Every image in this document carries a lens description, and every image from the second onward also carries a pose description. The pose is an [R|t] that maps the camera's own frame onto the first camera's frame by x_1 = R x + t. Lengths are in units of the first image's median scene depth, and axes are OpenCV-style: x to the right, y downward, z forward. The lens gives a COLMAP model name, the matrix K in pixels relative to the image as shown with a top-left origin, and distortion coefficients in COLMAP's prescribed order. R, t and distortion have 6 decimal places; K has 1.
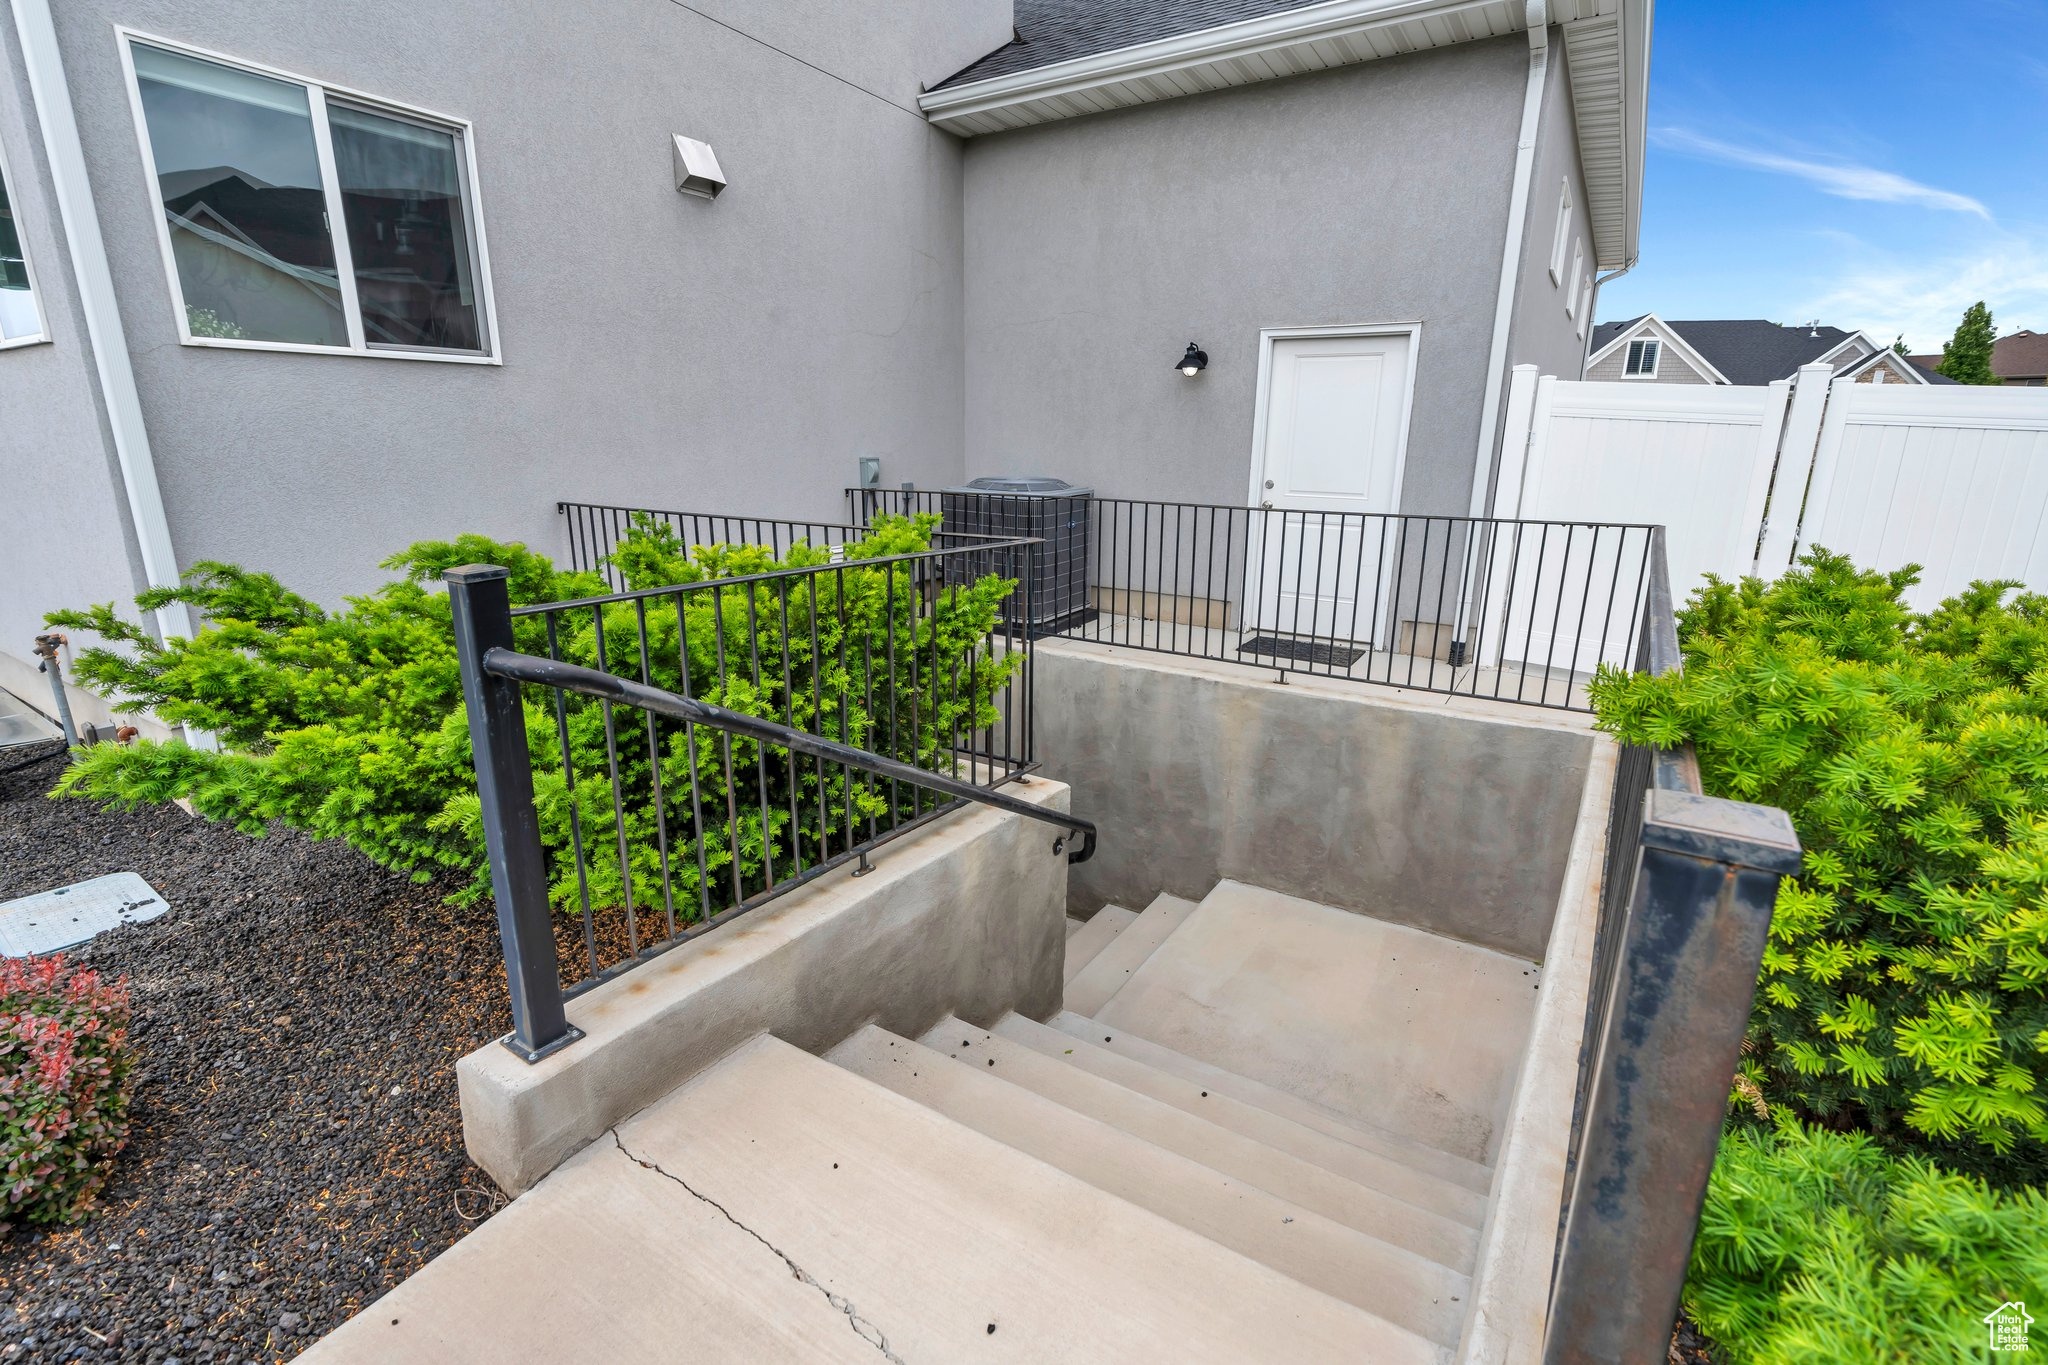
lens RADIAL K [[929.4, 0, 1024.0], [0, 929.4, 682.5], [0, 0, 1]] dist [0.012181, 0.000267]
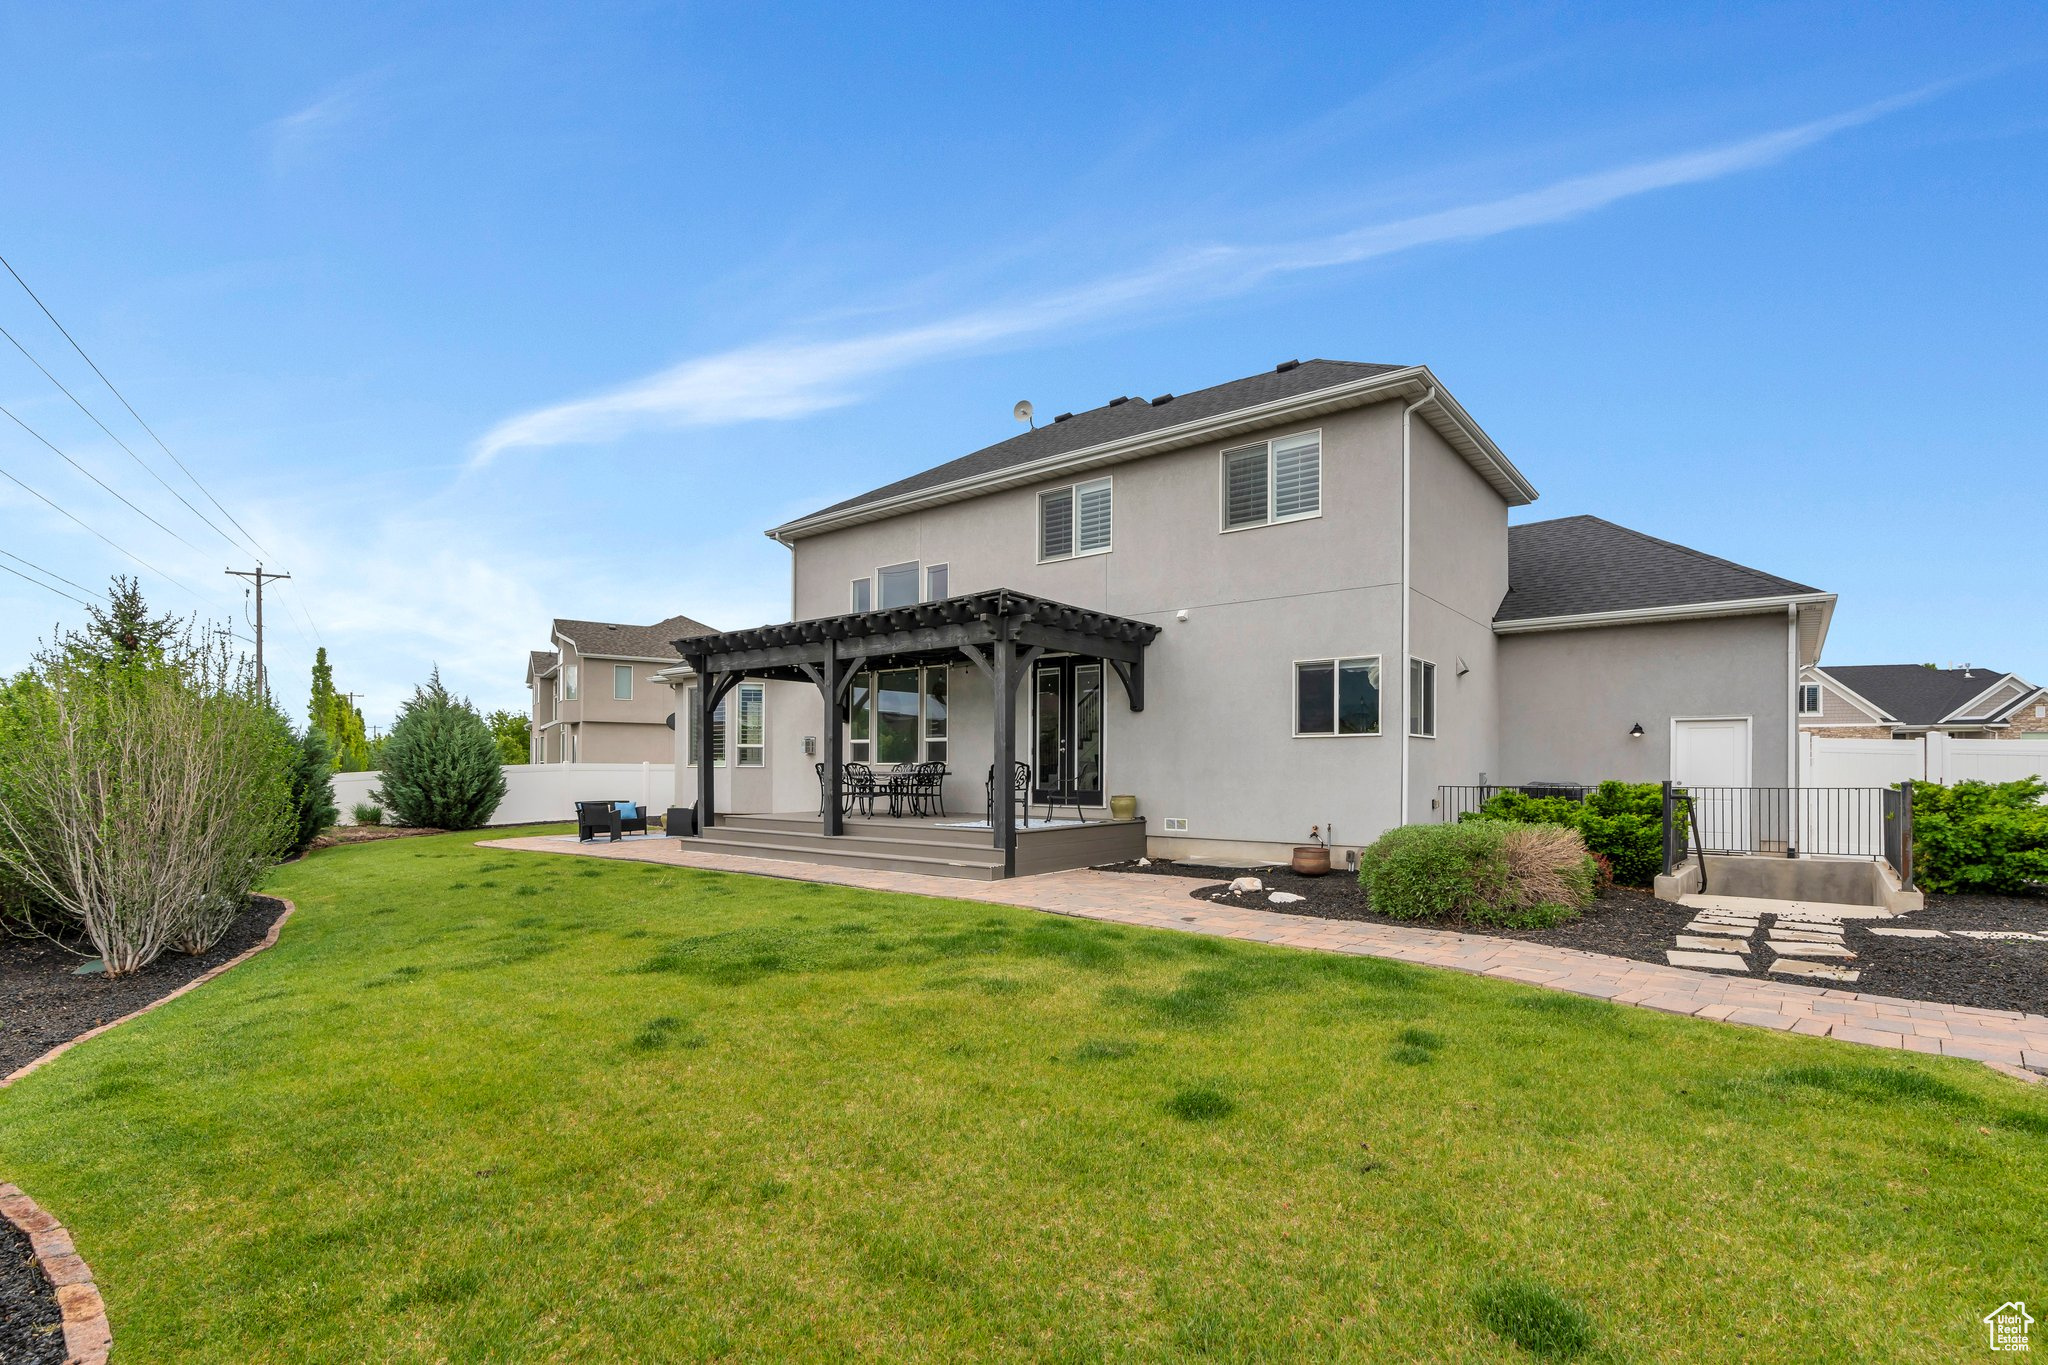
lens RADIAL K [[933.1, 0, 1022.9], [0, 933.1, 776.0], [0, 0, 1]] dist [0.000630, 0.000064]
pose [[0.991759, -0.011391, -0.127614, -1.053313], [-0.021330, 0.967459, -0.252126, 0.384854], [0.126333, 0.252770, 0.959243, -1.401746]]
